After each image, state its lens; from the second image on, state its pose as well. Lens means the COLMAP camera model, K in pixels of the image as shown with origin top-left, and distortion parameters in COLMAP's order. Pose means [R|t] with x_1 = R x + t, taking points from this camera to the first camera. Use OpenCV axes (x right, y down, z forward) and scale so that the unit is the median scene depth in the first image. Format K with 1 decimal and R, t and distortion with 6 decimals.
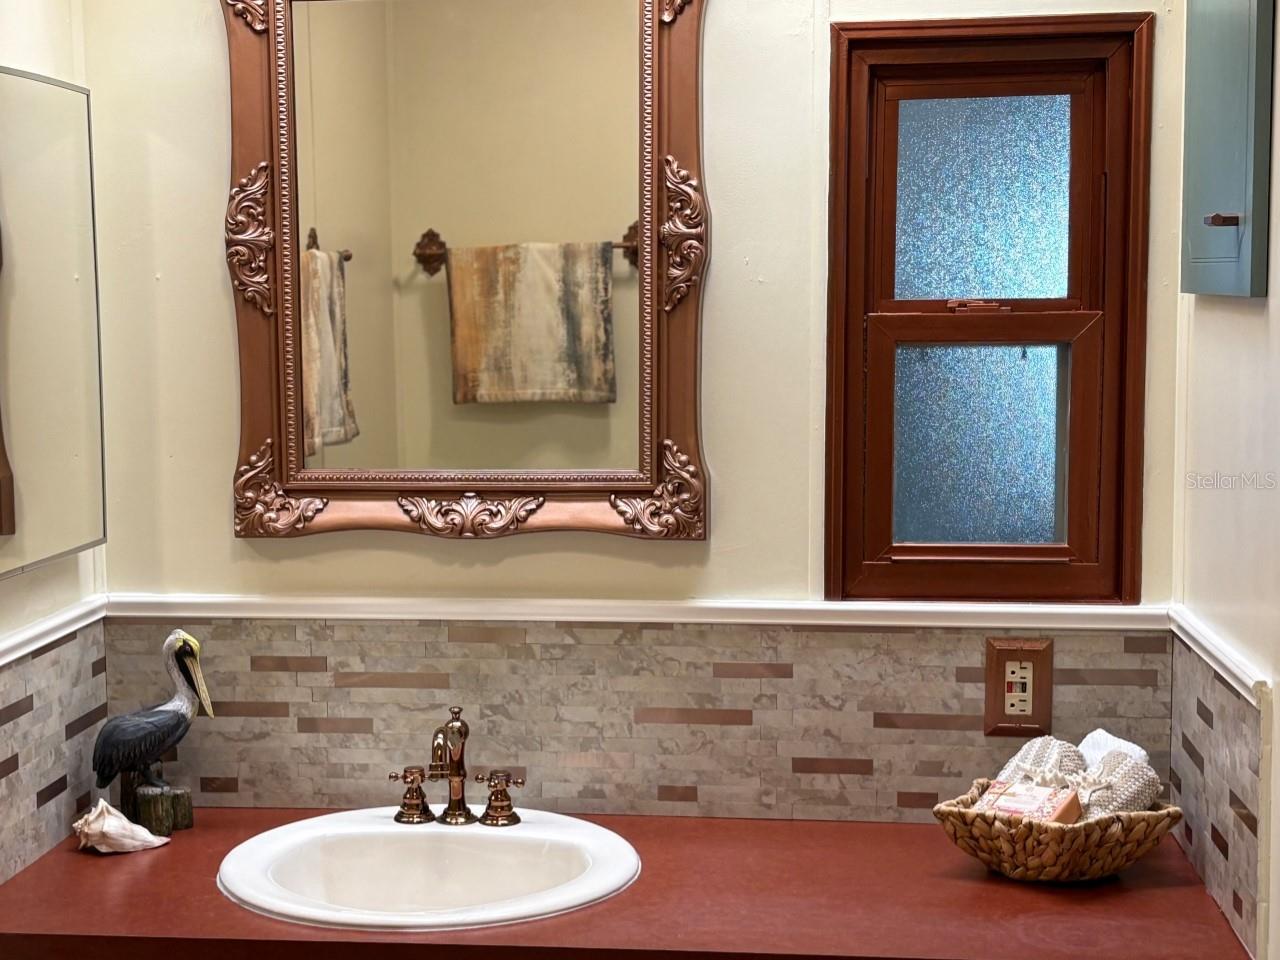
lens RADIAL K [[1829.8, 0, 628.8], [0, 1829.8, 474.7], [0, 0, 1]] dist [0.085883, 0.000000]
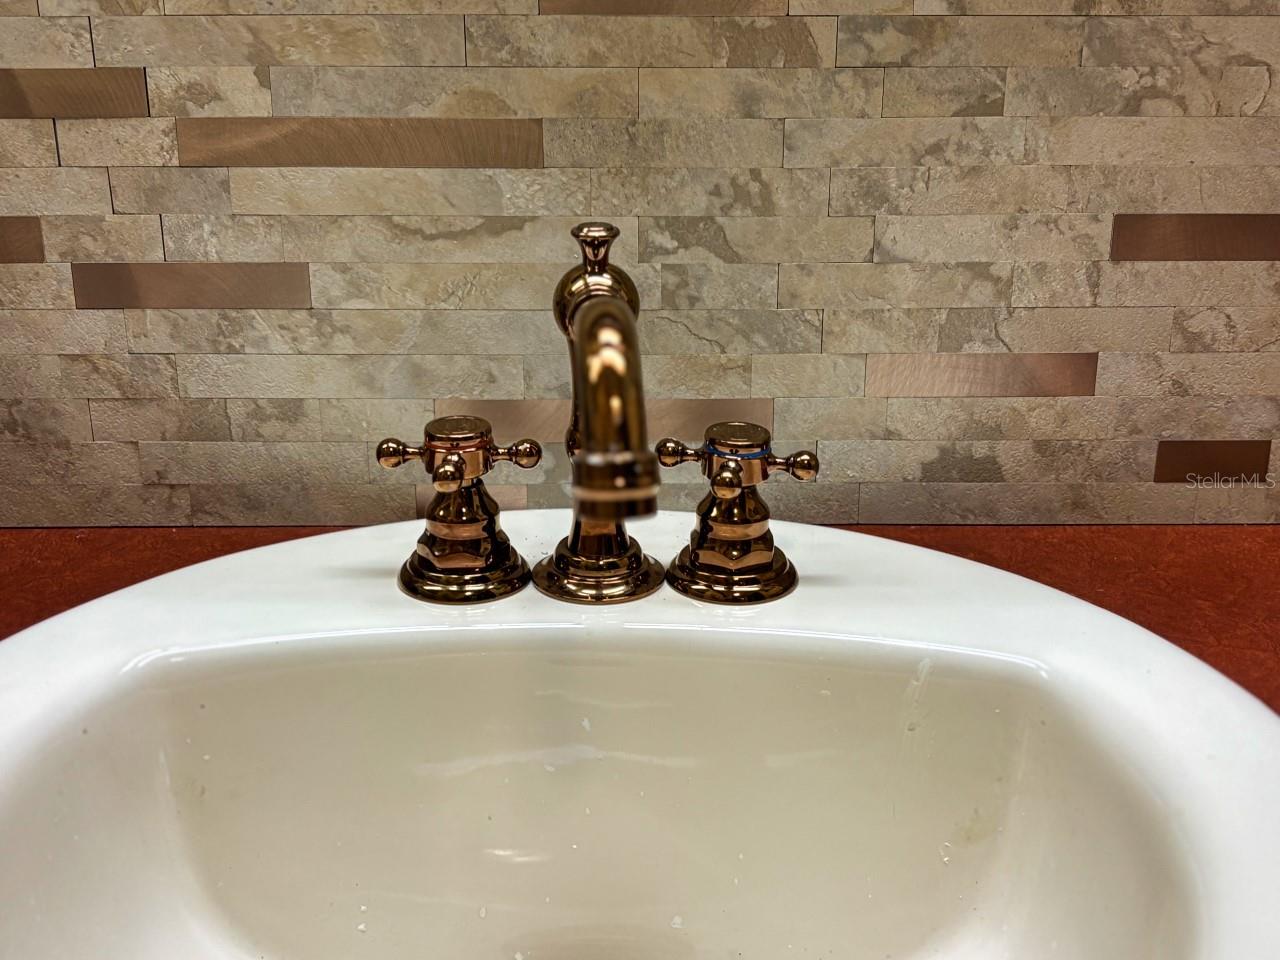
lens RADIAL K [[1829.8, 0, 644.0], [0, 1829.8, 470.7], [0, 0, 1]] dist [0.085883, 0.000000]
pose [[0.997921, -0.026618, 0.058693, -0.100537], [0.010445, 0.965483, 0.260257, 0.084531], [-0.063595, -0.259103, 0.963754, 0.676287]]
